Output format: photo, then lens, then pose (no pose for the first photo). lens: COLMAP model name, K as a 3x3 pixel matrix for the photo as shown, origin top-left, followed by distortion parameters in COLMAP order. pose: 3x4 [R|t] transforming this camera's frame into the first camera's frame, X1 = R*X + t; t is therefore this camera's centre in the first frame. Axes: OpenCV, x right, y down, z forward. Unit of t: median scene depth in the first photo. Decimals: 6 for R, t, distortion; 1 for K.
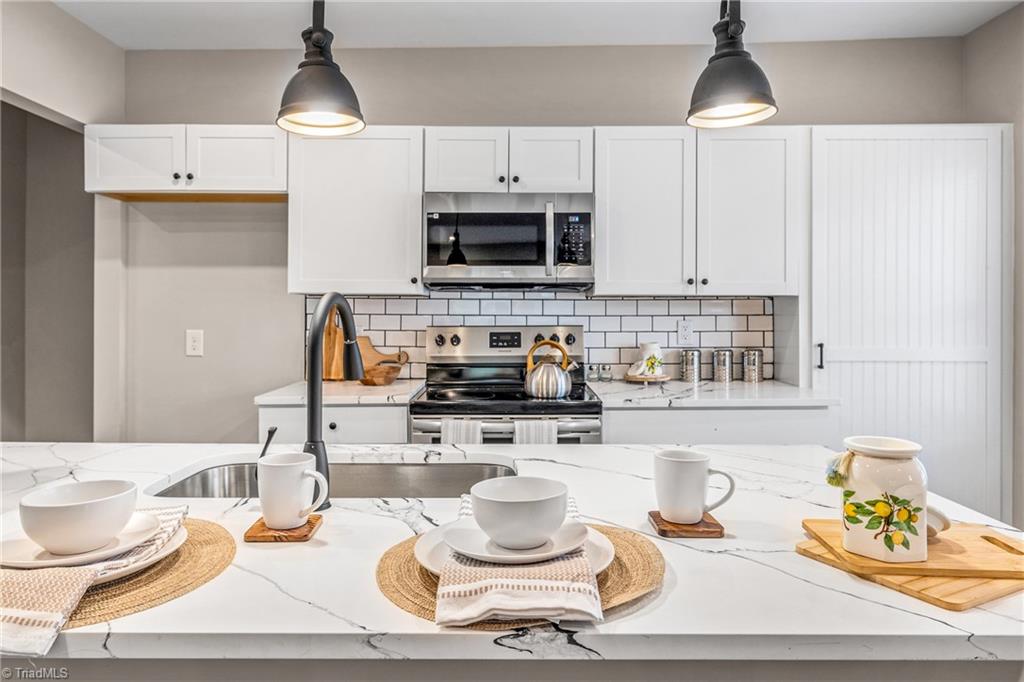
lens RADIAL K [[666.6, 0, 499.7], [0, 666.6, 301.5], [0, 0, 1]] dist [0.002194, 0.006343]
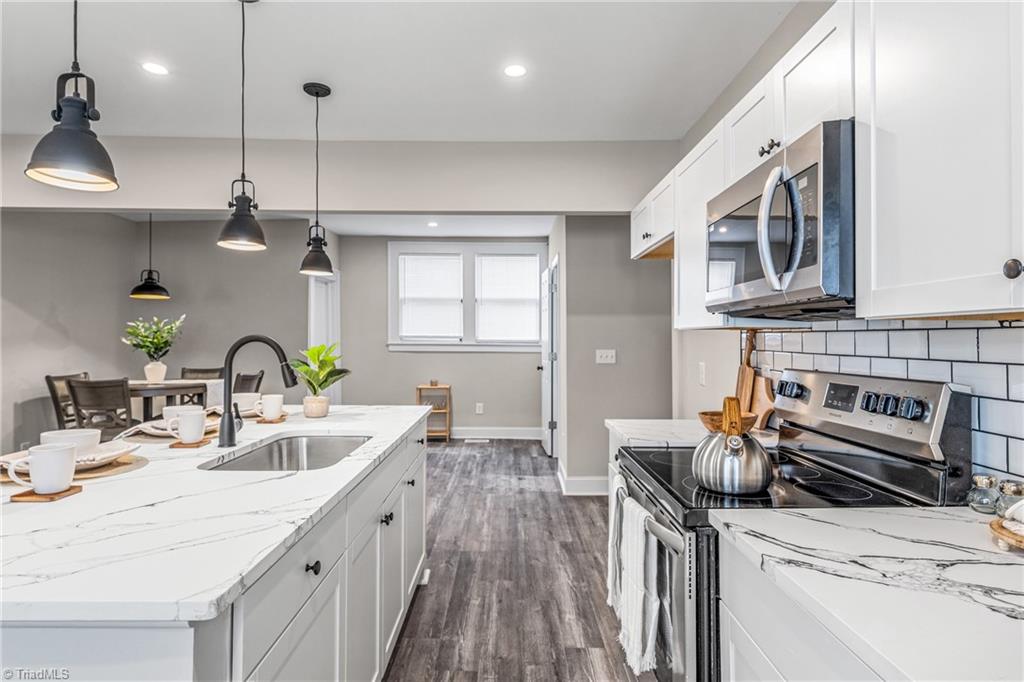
lens RADIAL K [[564.0, 0, 508.7], [0, 564.0, 331.4], [0, 0, 1]] dist [0.001310, -0.003334]
pose [[0.010918, -0.017139, -0.999794, 0.555842], [0.008417, 0.999819, -0.017047, 0.004097], [0.999905, -0.008229, 0.011061, 0.730087]]
